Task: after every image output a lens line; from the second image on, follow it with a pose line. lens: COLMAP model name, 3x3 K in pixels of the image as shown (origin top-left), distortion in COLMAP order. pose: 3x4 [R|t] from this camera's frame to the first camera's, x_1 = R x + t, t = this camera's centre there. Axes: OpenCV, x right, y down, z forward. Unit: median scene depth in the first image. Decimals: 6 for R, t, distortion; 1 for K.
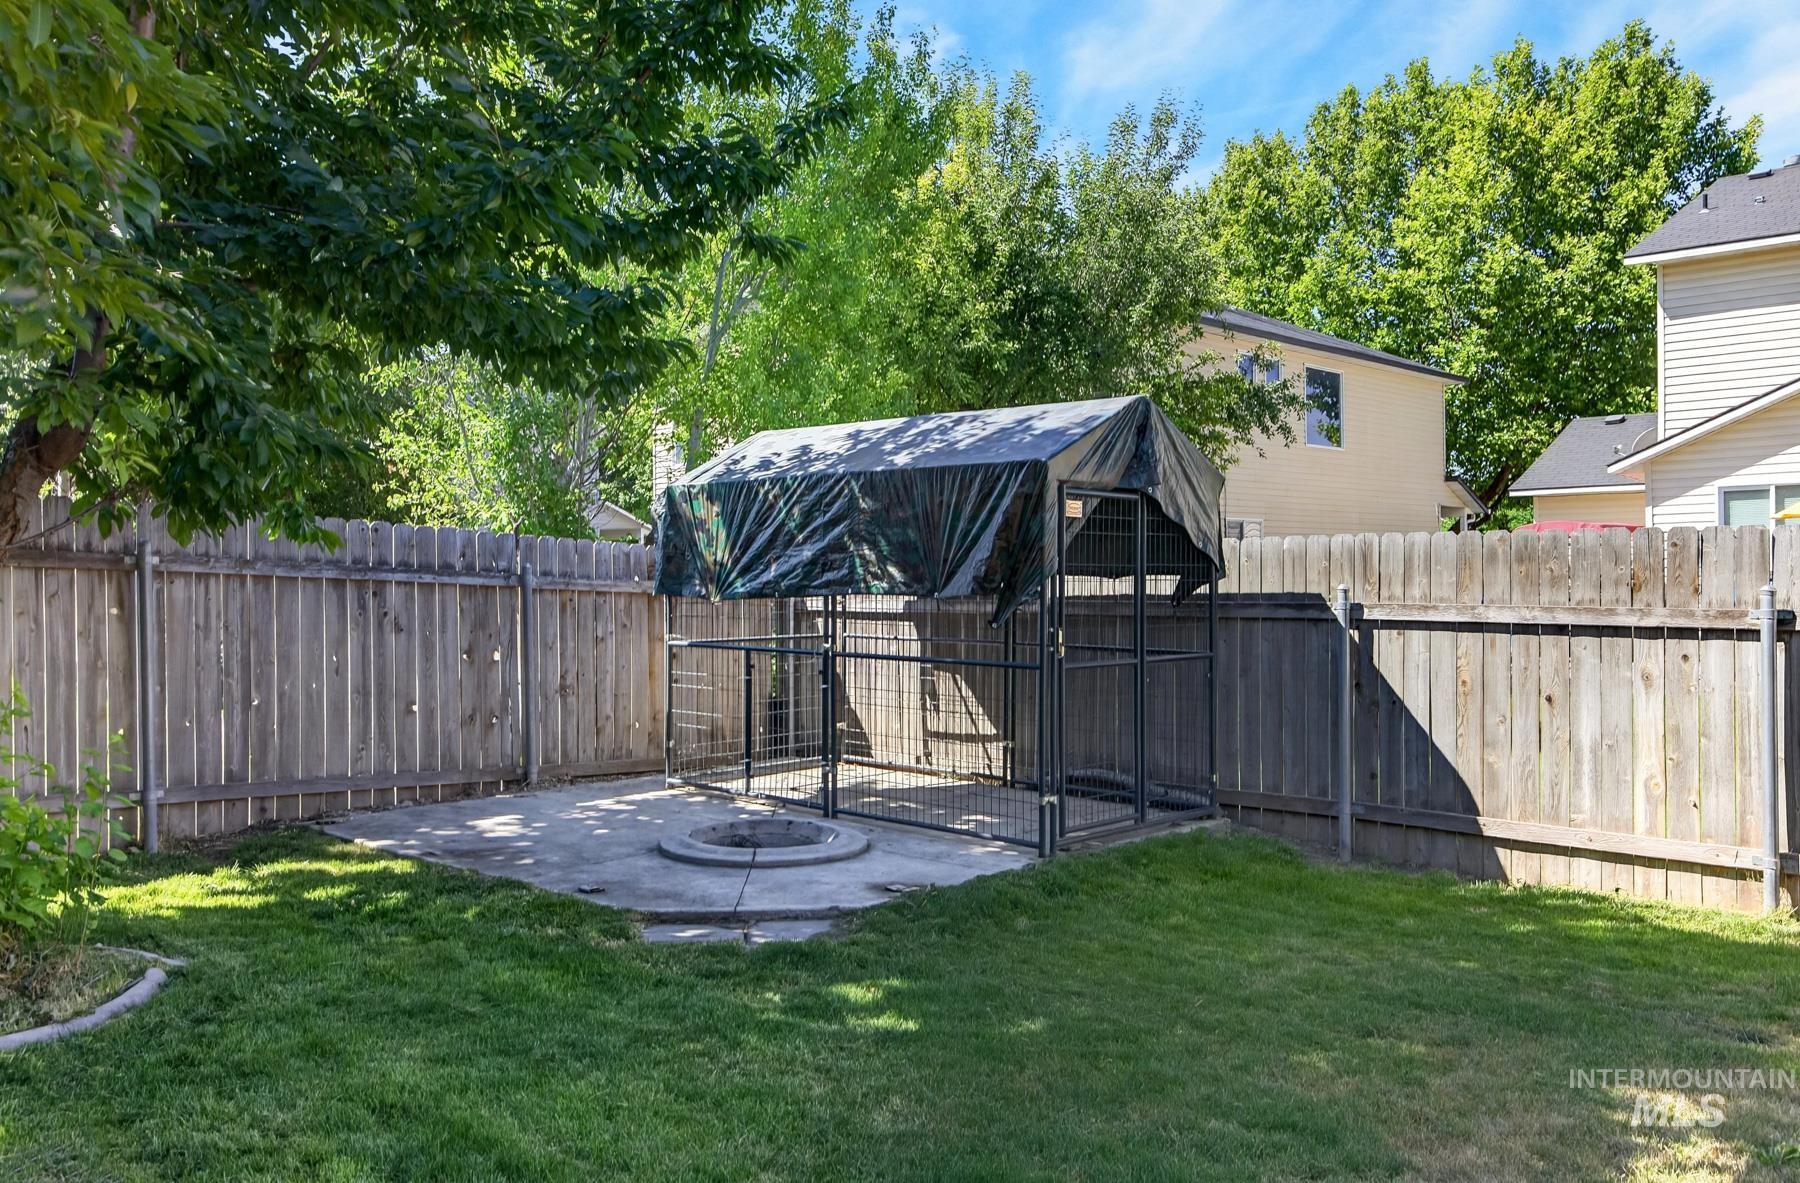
lens RADIAL K [[1387.3, 0, 901.7], [0, 1387.3, 585.8], [0, 0, 1]] dist [0.012042, 0.019679]
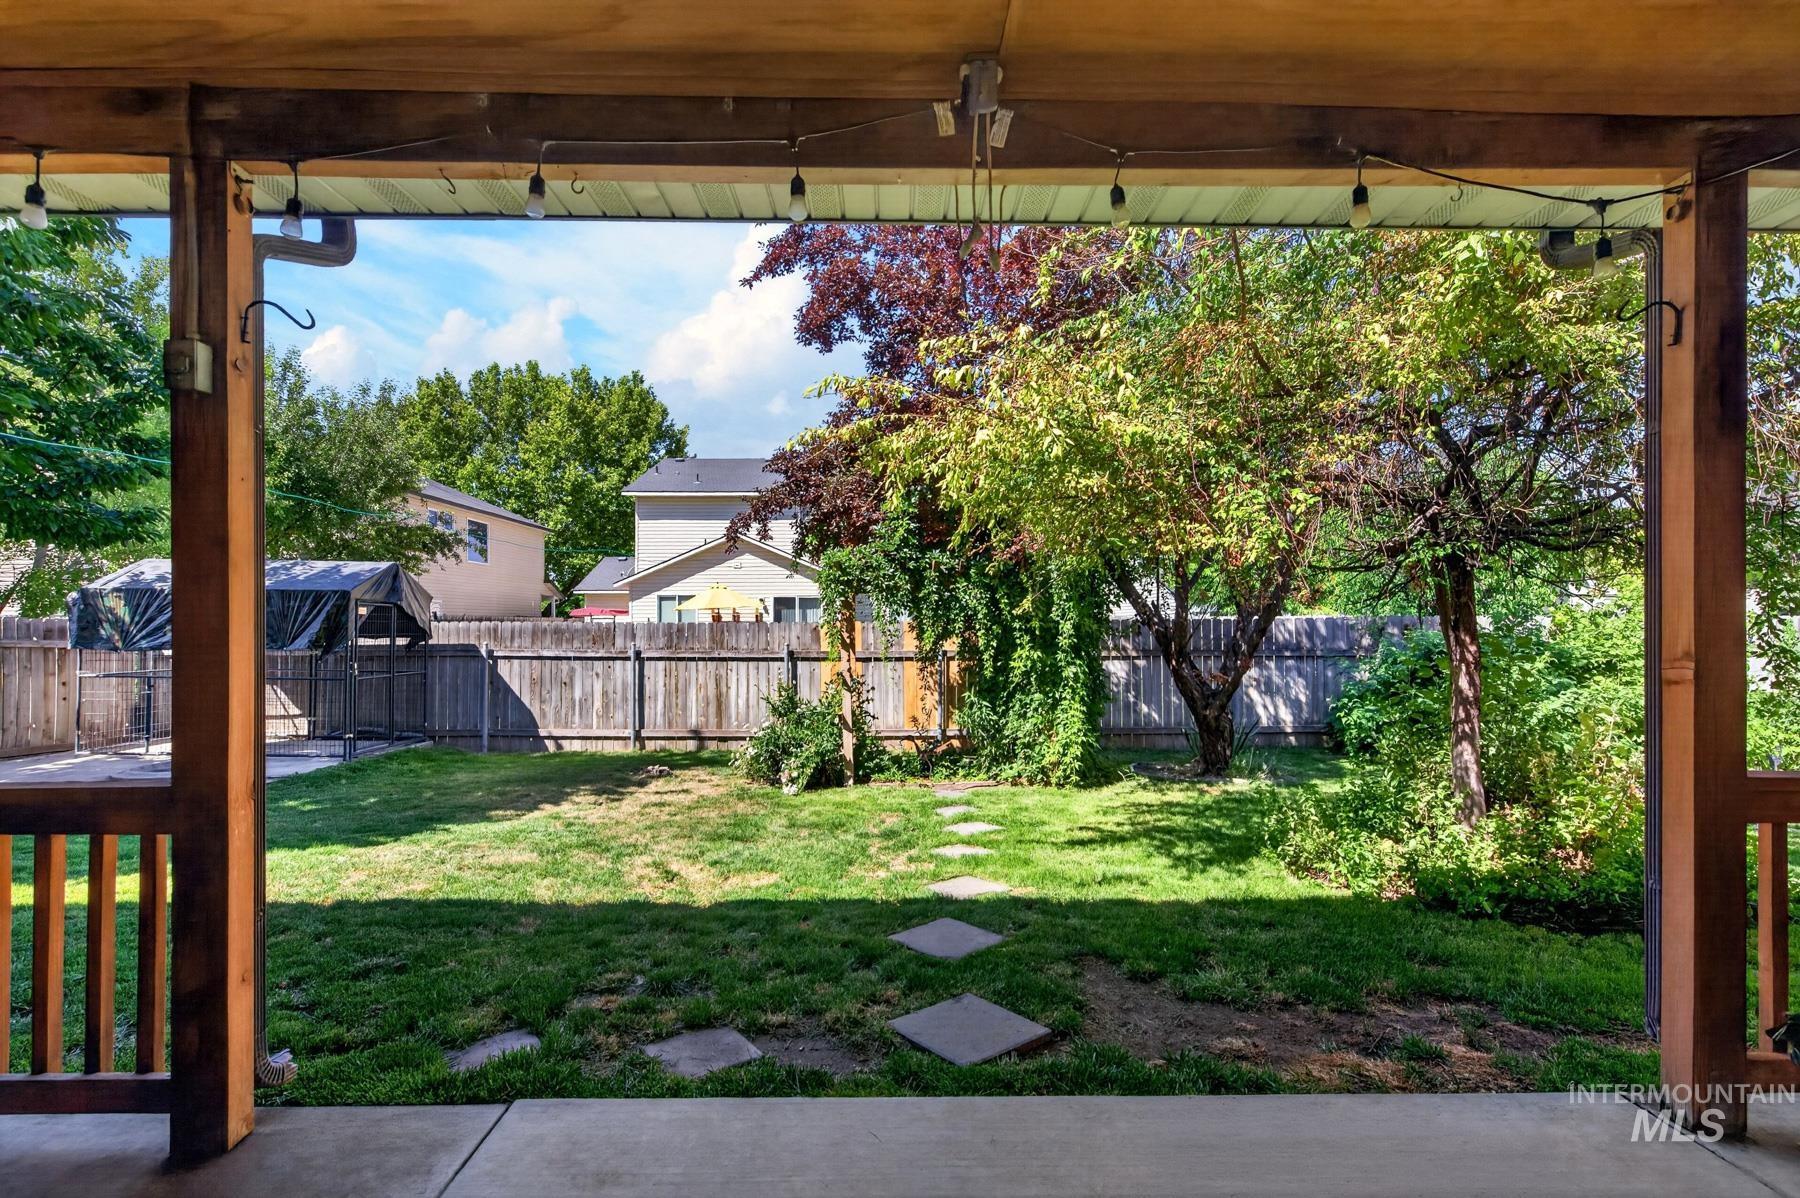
lens RADIAL K [[826.3, 0, 907.2], [0, 826.3, 611.3], [0, 0, 1]] dist [0.003397, 0.001532]
pose [[0.714166, 0.018478, 0.699732, -0.079347], [-0.001747, 0.999695, -0.024616, -0.008923], [-0.699974, 0.016357, 0.713981, -0.257274]]
